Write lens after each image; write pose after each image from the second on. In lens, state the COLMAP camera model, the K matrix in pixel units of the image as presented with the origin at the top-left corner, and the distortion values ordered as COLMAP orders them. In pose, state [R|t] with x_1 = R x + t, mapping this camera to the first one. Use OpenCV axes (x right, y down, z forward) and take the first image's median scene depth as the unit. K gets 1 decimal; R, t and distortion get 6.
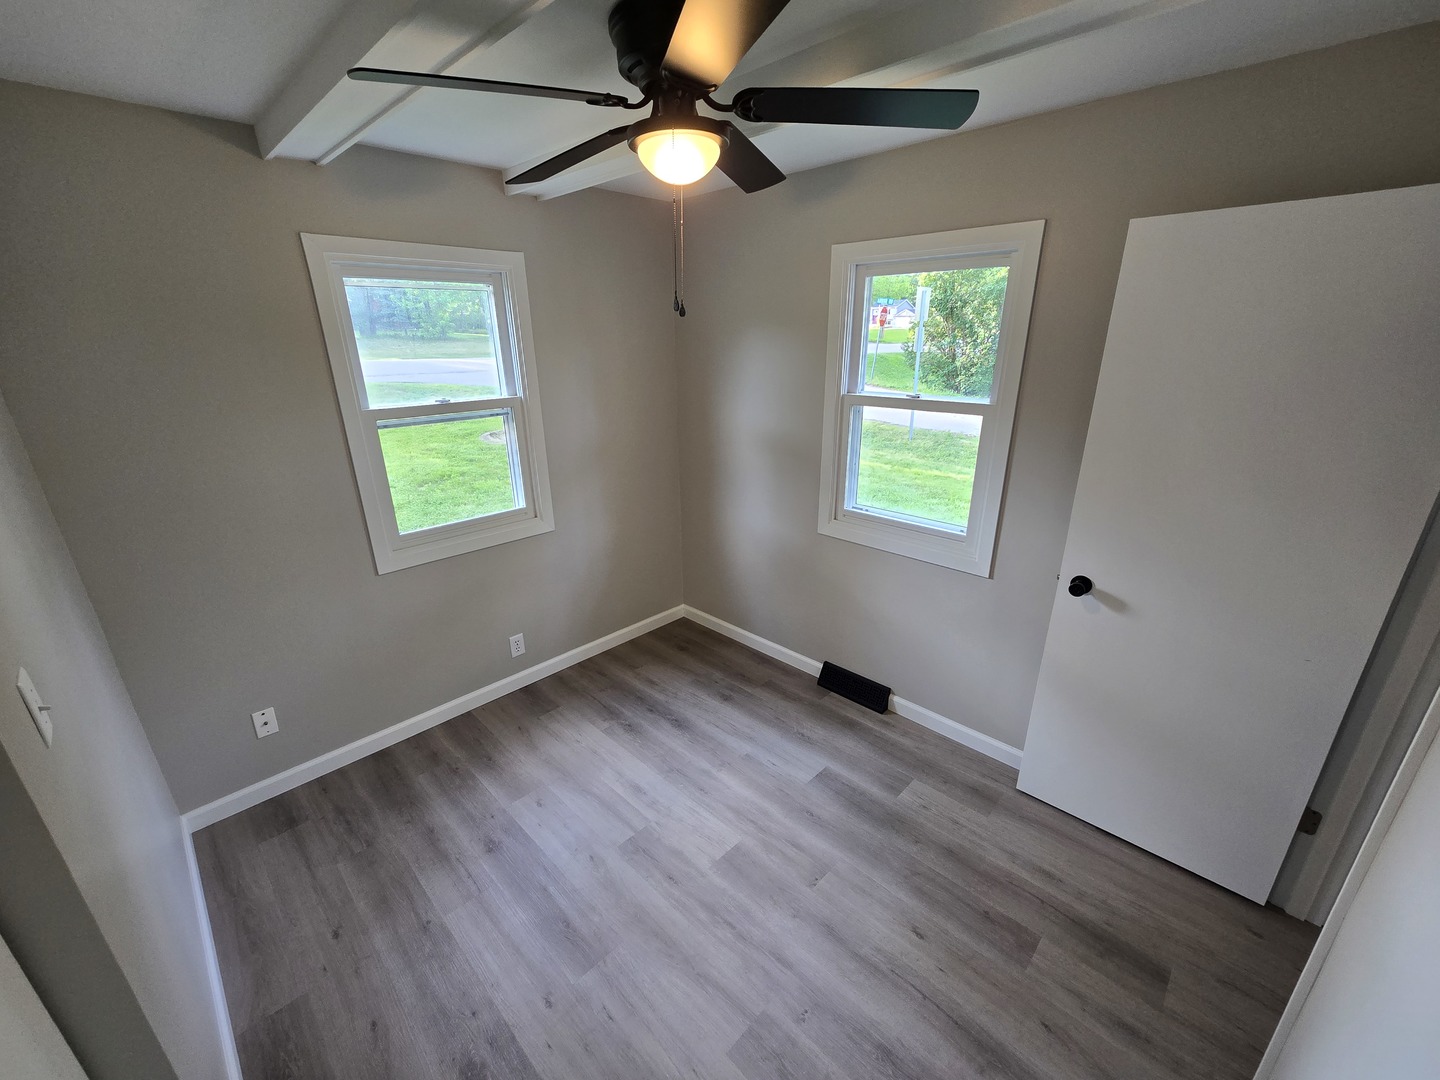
lens RADIAL K [[590.1, 0, 719.2], [0, 590.1, 546.8], [0, 0, 1]] dist [-0.001196, -0.000222]
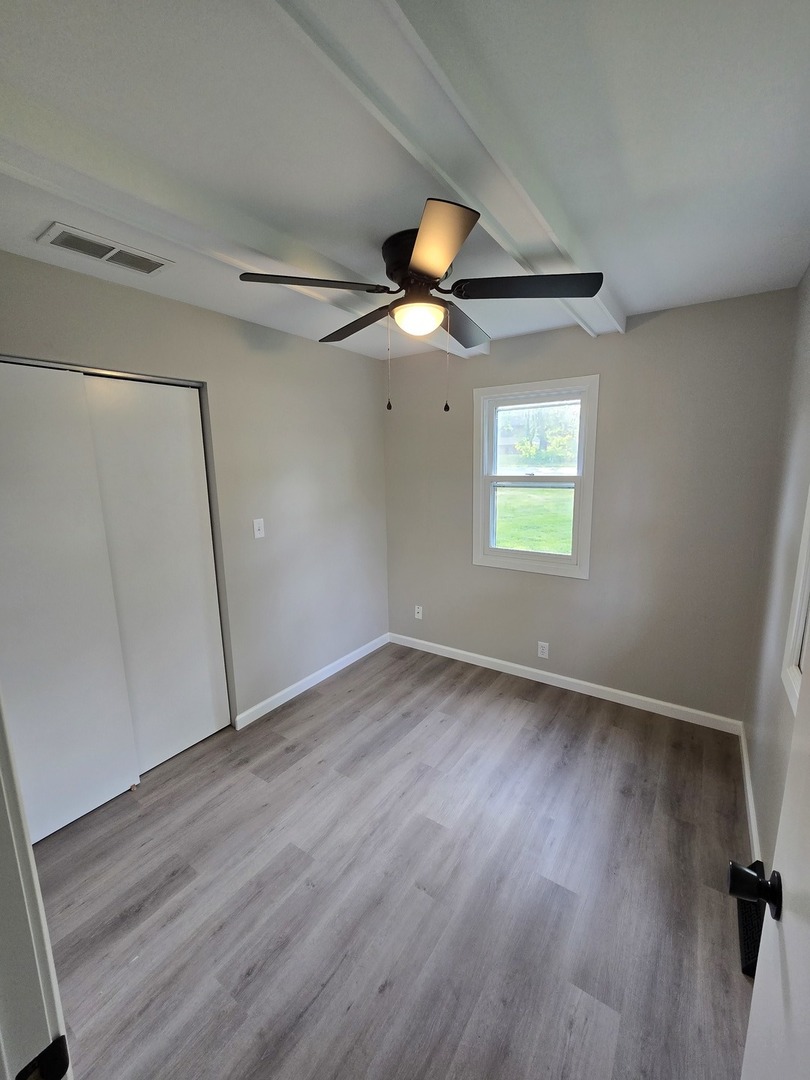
lens RADIAL K [[442.5, 0, 394.8], [0, 442.5, 530.6], [0, 0, 1]] dist [-0.001196, -0.000222]
pose [[0.163105, 0.159214, -0.973677, 0.736778], [-0.321958, 0.941457, 0.100013, -0.114650], [0.932599, 0.297170, 0.204816, 0.498646]]
